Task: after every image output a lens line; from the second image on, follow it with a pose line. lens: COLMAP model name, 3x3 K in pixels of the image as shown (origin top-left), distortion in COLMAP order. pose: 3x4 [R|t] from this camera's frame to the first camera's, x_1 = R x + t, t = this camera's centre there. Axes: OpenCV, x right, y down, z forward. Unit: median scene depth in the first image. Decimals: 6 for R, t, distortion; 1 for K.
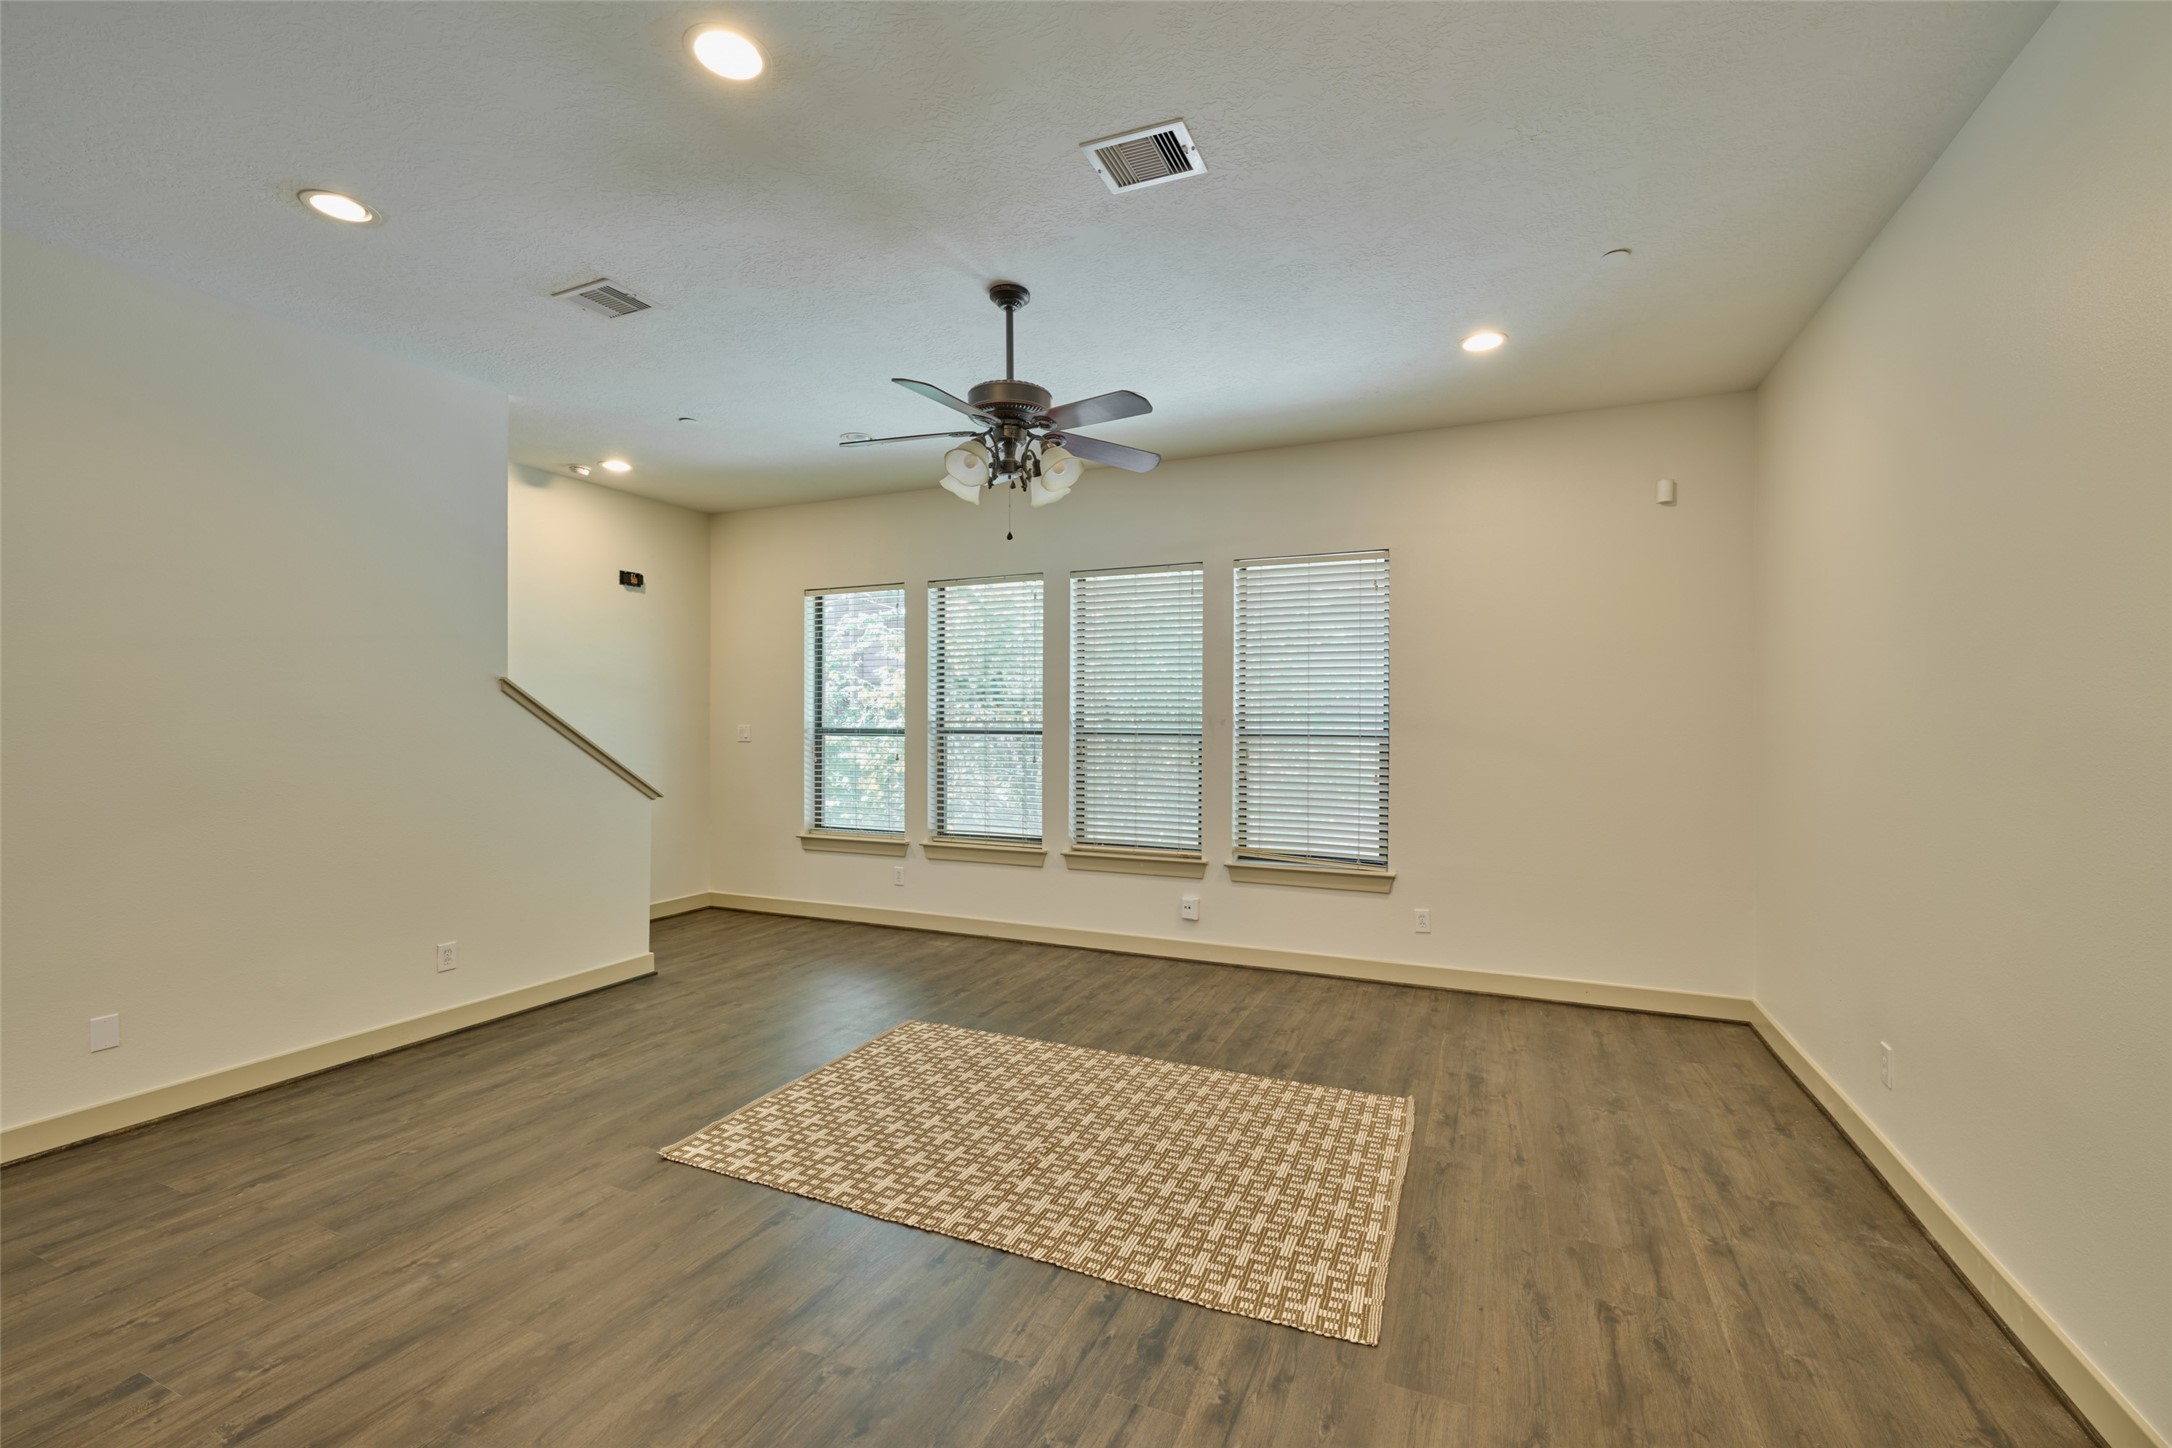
lens RADIAL K [[911.0, 0, 1099.5], [0, 911.0, 723.1], [0, 0, 1]] dist [0.000165, -0.000360]
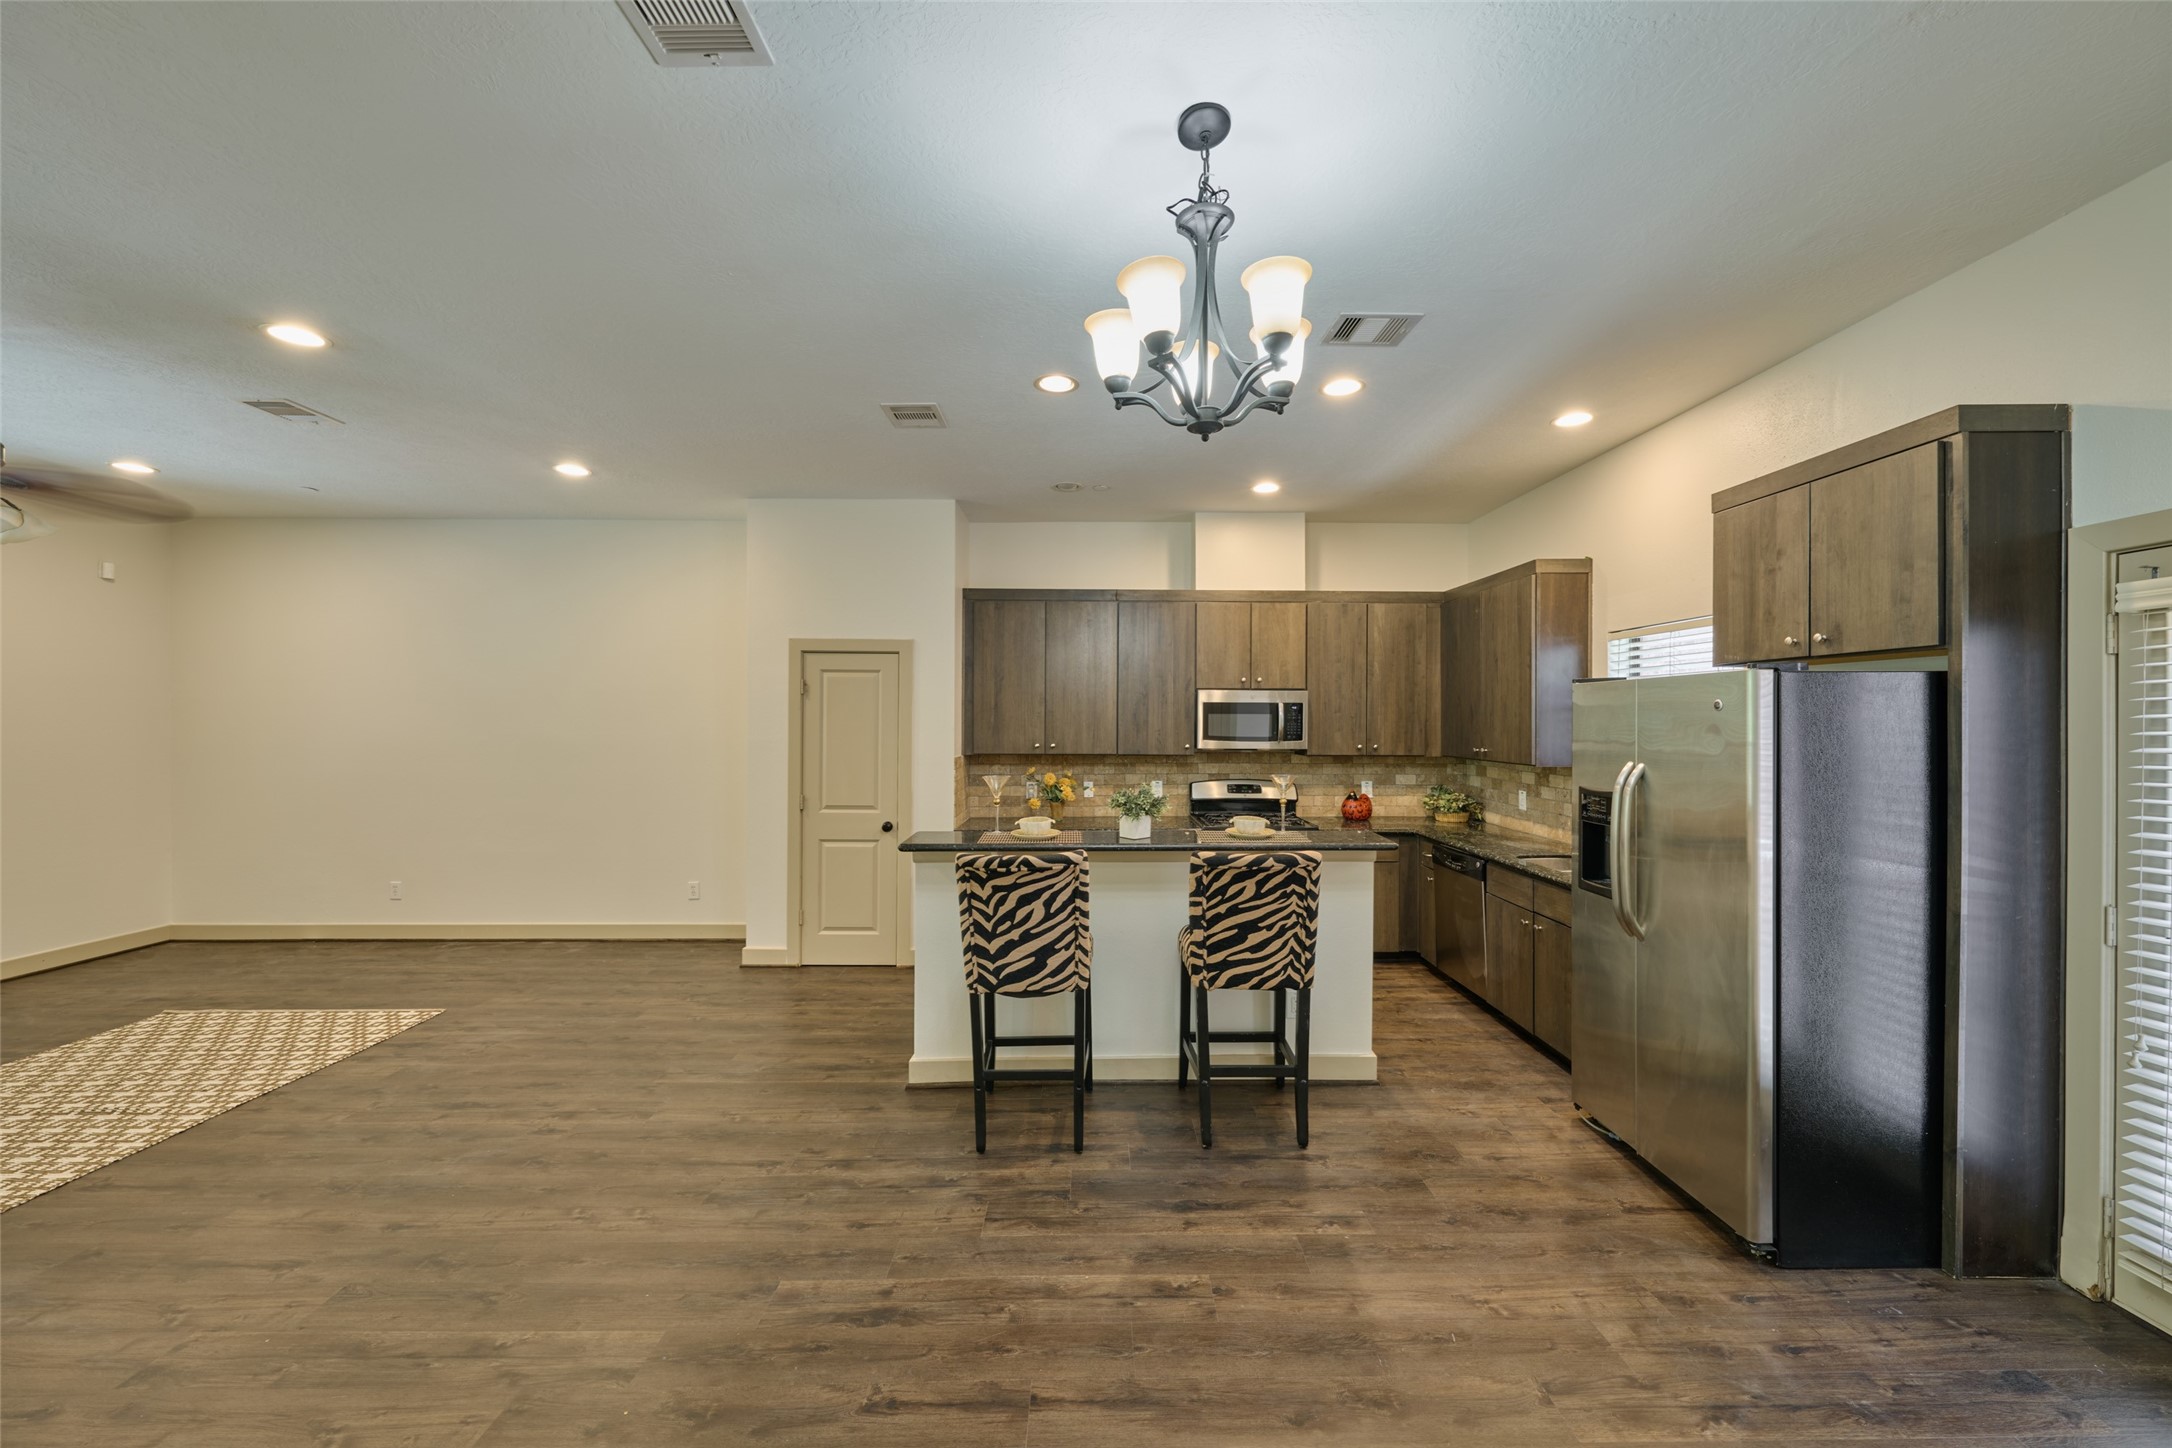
lens RADIAL K [[804.3, 0, 1097.4], [0, 804.3, 722.2], [0, 0, 1]] dist [-0.000113, -0.000025]
pose [[-0.411382, -0.004868, 0.911450, -1.106375], [-0.000292, 0.999986, 0.005209, -0.035979], [-0.911463, 0.001876, -0.411378, 0.153358]]
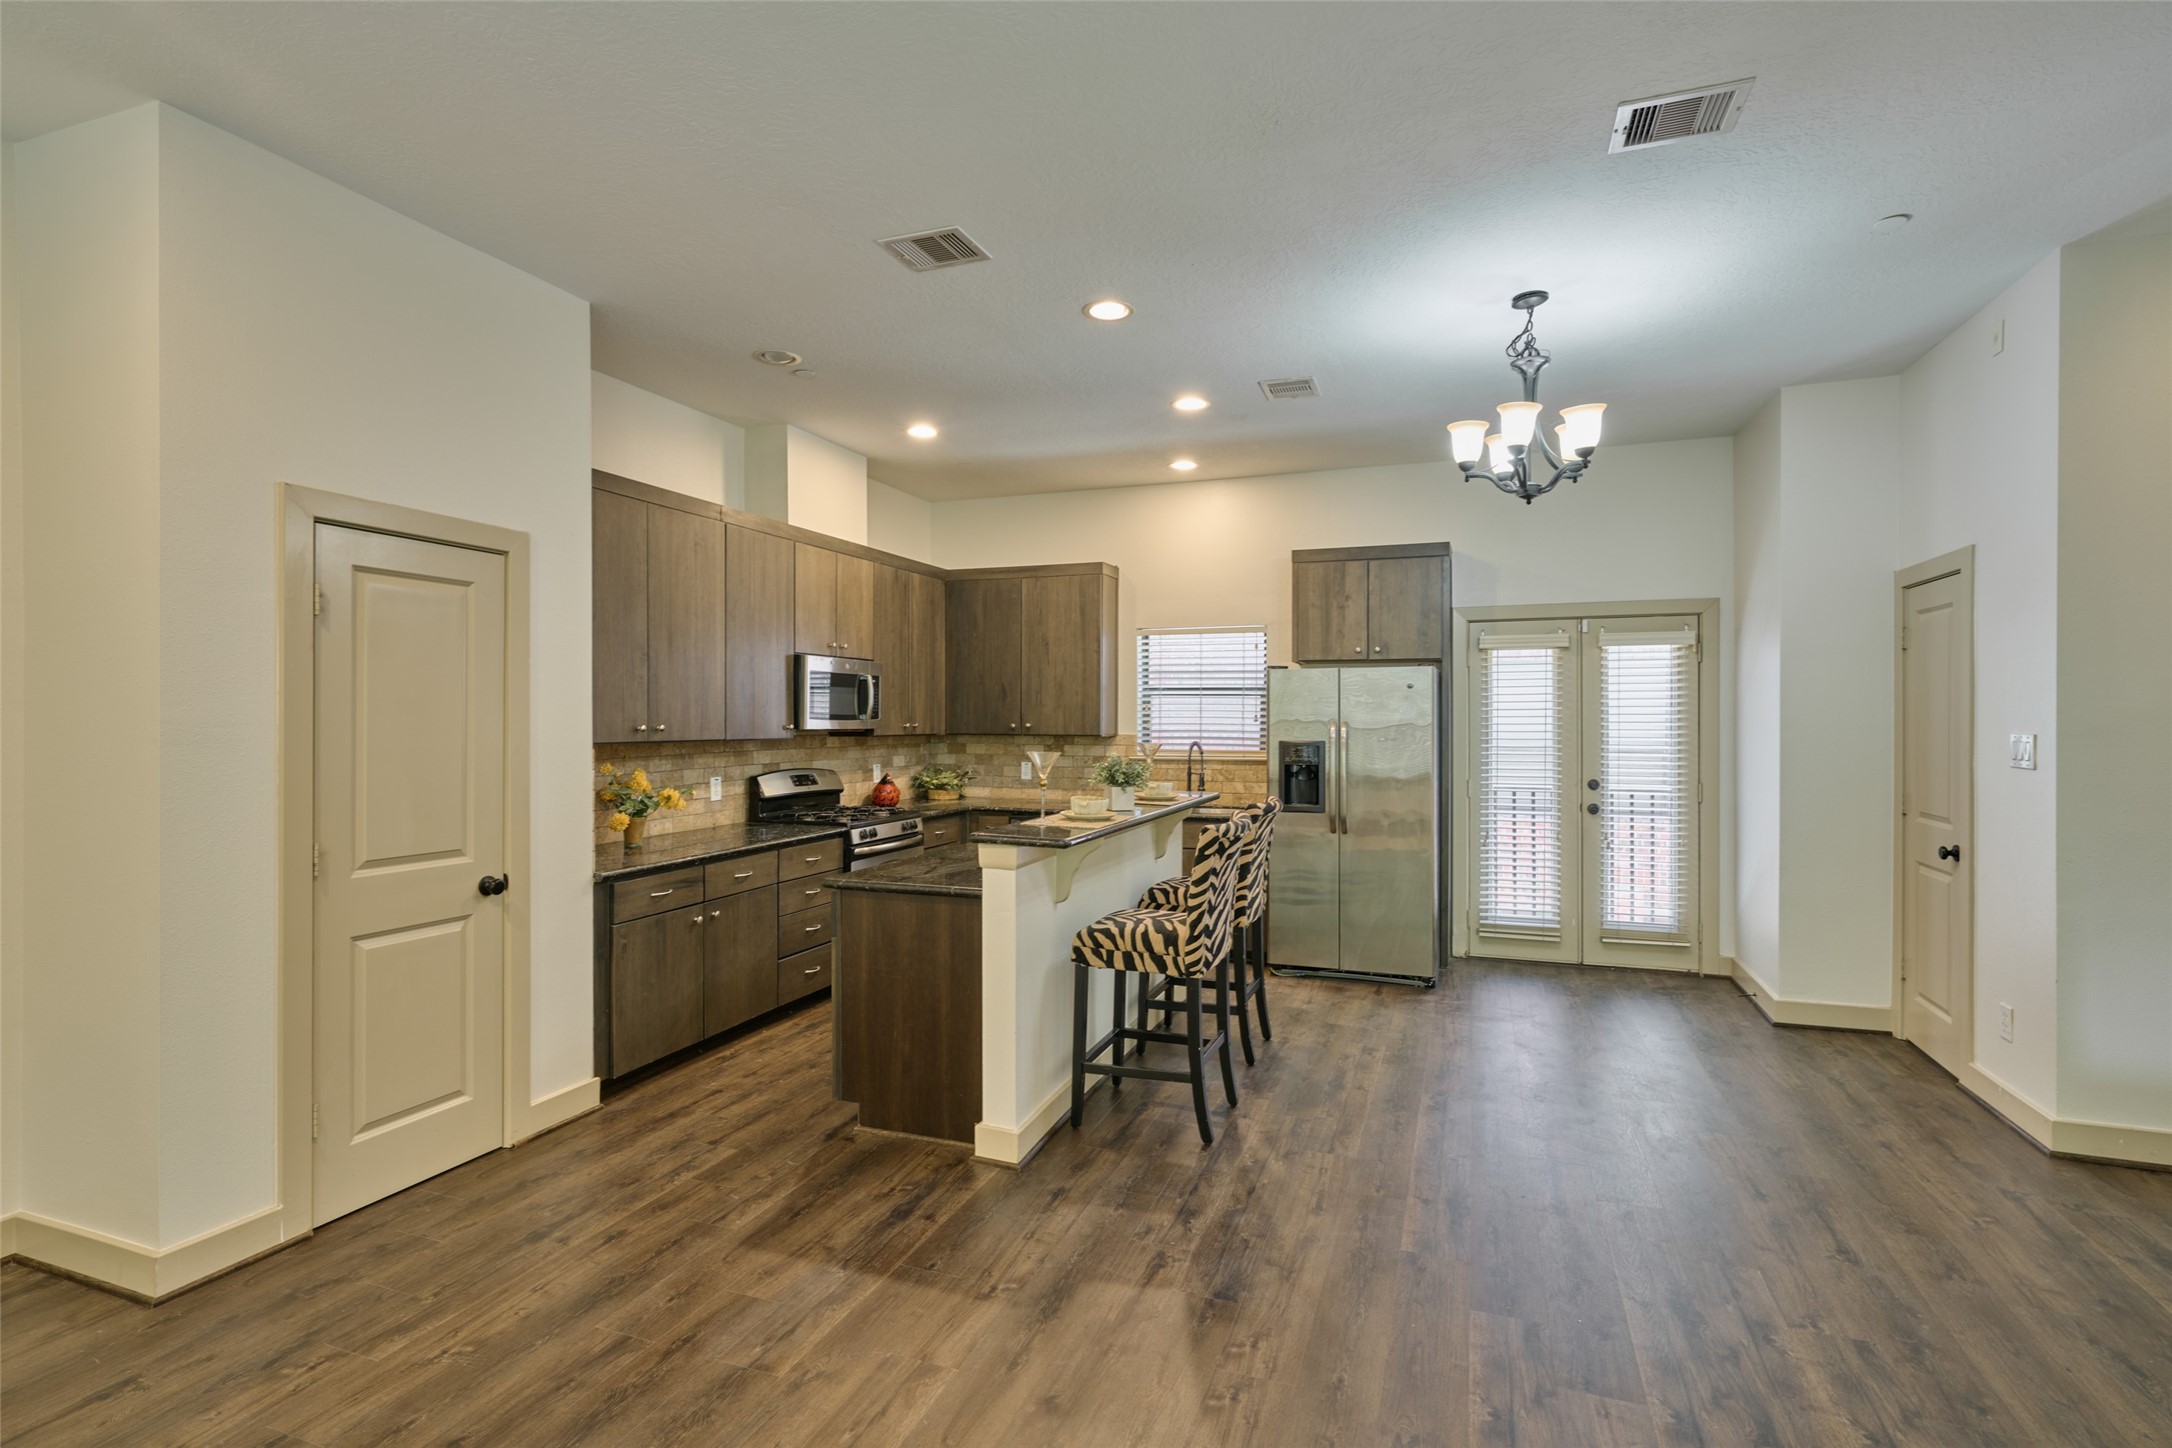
lens RADIAL K [[1020.8, 0, 1100.3], [0, 1020.8, 723.2], [0, 0, 1]] dist [0.002102, -0.000004]
pose [[-0.998041, -0.002759, -0.062506, -0.313336], [-0.003318, 0.999955, 0.008833, -0.008445], [0.062479, 0.009023, -0.998005, 0.758789]]
